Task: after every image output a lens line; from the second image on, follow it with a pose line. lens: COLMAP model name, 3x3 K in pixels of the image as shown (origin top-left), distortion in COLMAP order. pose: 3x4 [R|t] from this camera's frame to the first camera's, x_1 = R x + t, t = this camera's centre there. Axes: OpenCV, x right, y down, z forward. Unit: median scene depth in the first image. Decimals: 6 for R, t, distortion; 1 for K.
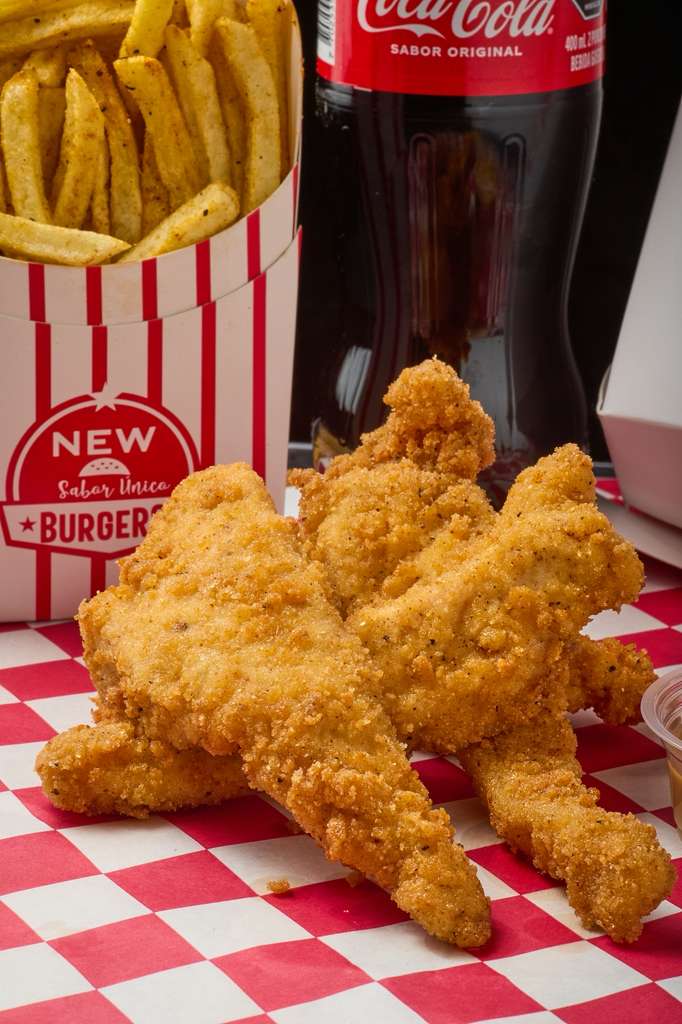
lens RADIAL K [[3349.0, 0, 341.0], [0, 3349.0, 512.0], [0, 0, 1]] dist [0.178003, -3.424723]
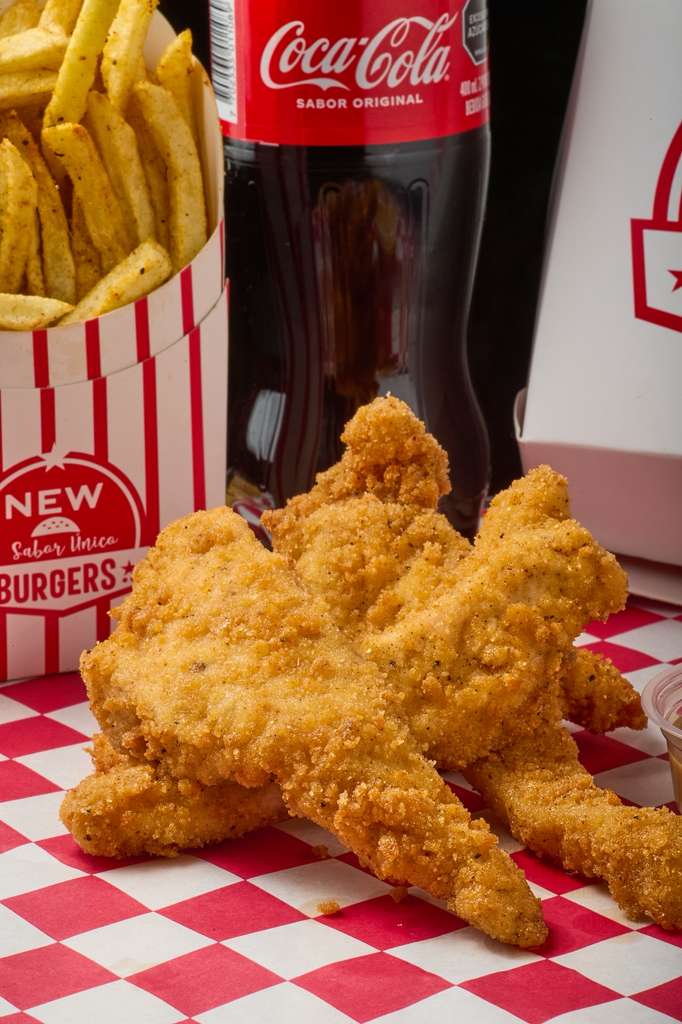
lens RADIAL K [[3349.0, 0, 341.0], [0, 3349.0, 512.0], [0, 0, 1]] dist [0.178003, -3.424723]
pose [[0.988976, -0.072725, 0.128988, -0.123005], [0.075744, 0.996953, -0.018644, 0.008486], [-0.127239, 0.028208, 0.991471, -0.025671]]
